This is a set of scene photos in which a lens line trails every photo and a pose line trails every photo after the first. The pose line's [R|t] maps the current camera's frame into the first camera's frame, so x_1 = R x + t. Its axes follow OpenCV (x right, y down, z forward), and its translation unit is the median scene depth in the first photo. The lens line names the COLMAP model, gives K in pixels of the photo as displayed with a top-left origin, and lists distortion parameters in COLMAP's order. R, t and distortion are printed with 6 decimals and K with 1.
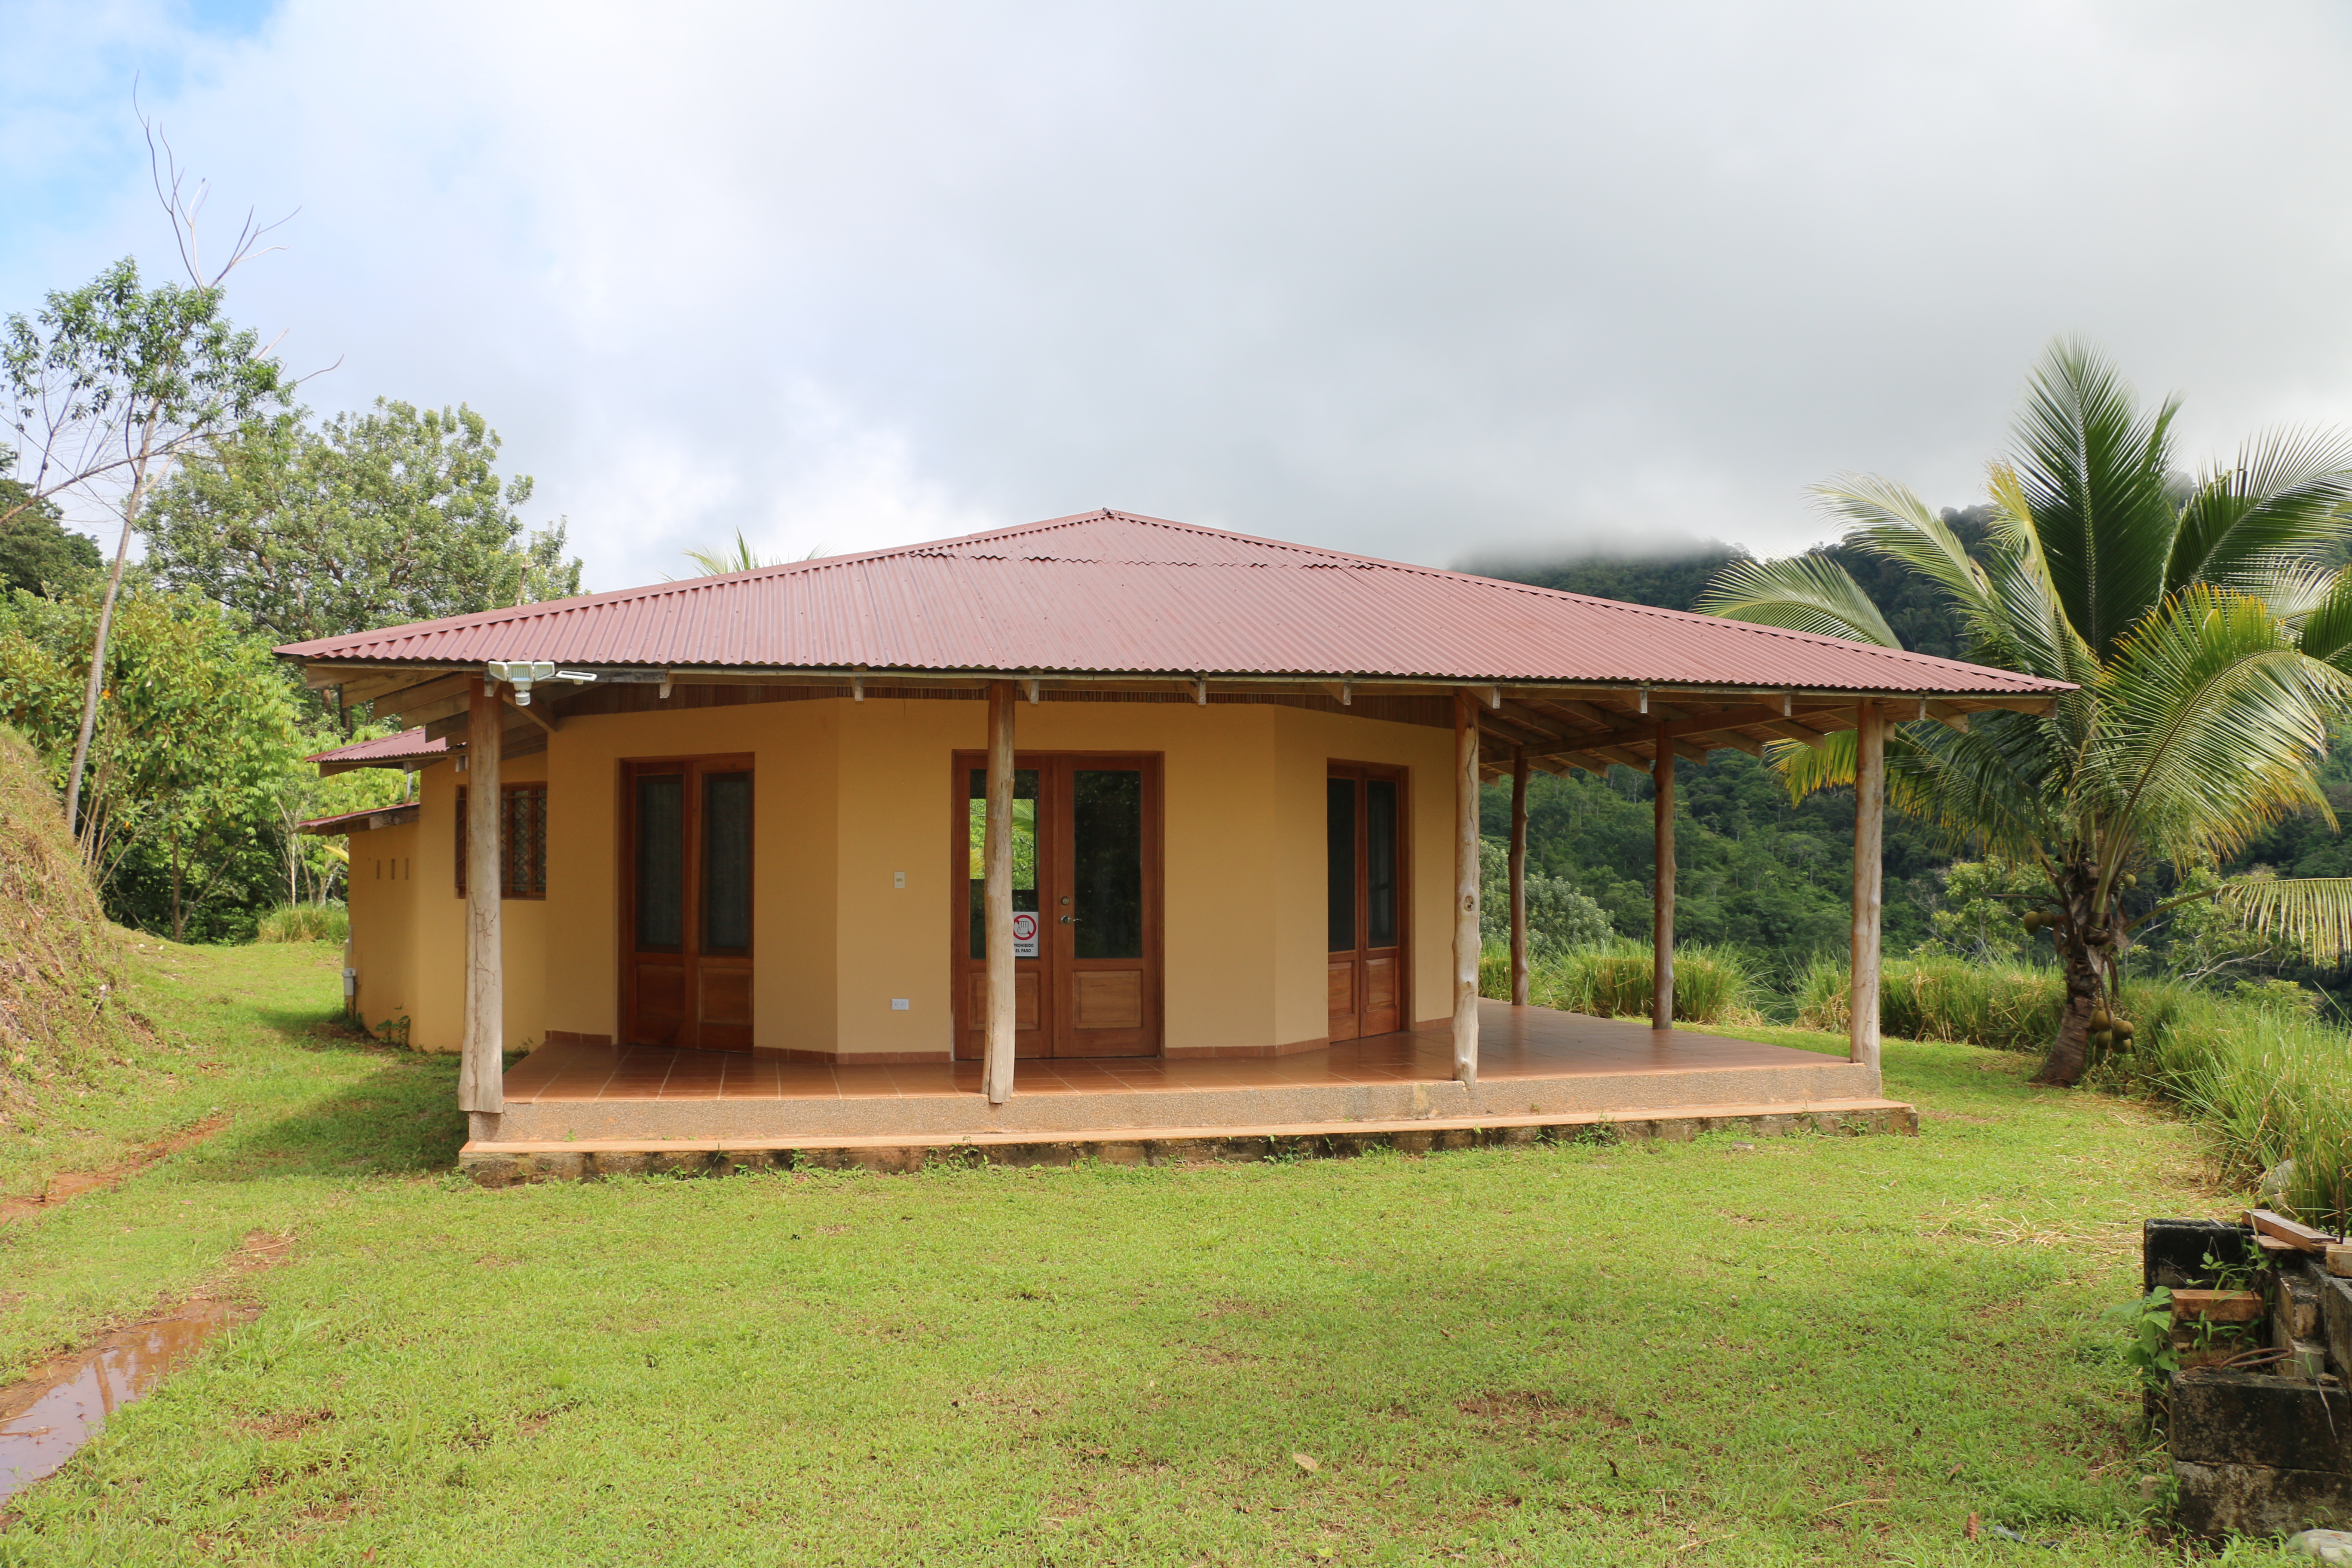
lens RADIAL K [[1934.4, 0, 1176.0], [0, 1934.4, 784.0], [0, 0, 1]] dist [-0.181147, 0.160241]
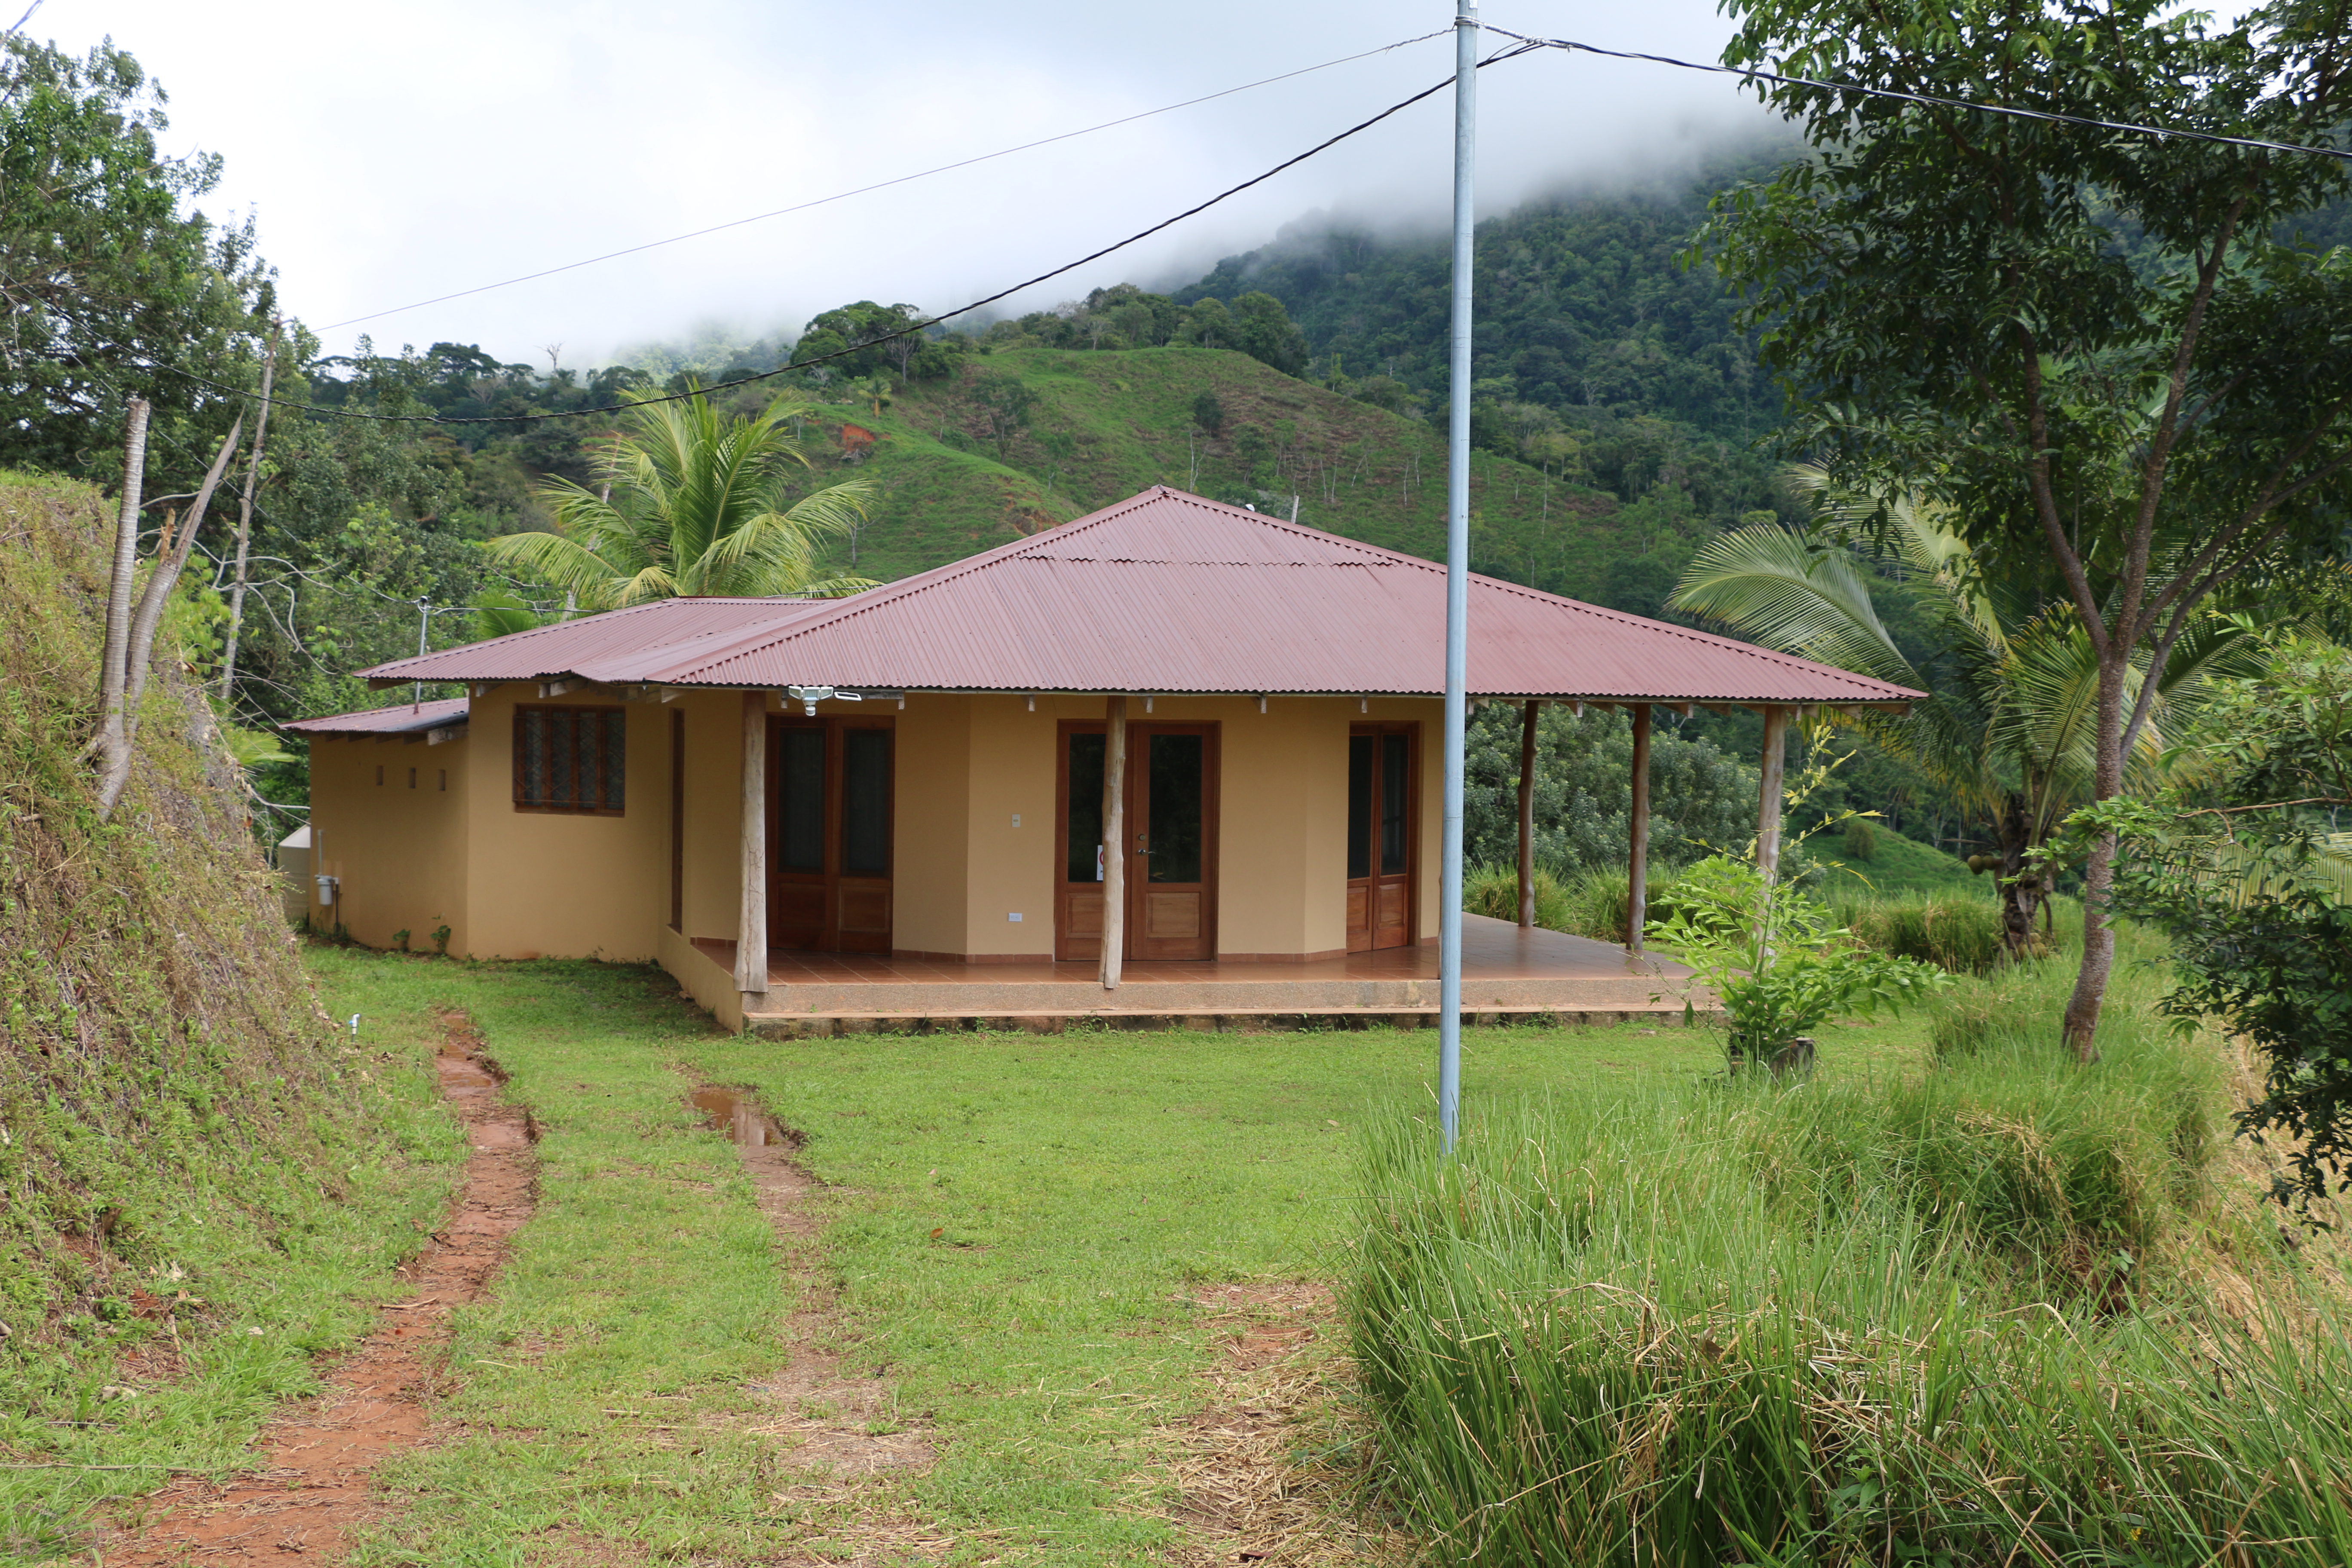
lens RADIAL K [[3798.8, 0, 1176.0], [0, 3798.8, 784.0], [0, 0, 1]] dist [0.139039, 0.003729]
pose [[0.999336, 0.016497, 0.032491, -0.123502], [-0.018990, 0.996774, 0.077983, -0.179711], [-0.031099, -0.078548, 0.996425, -1.576325]]
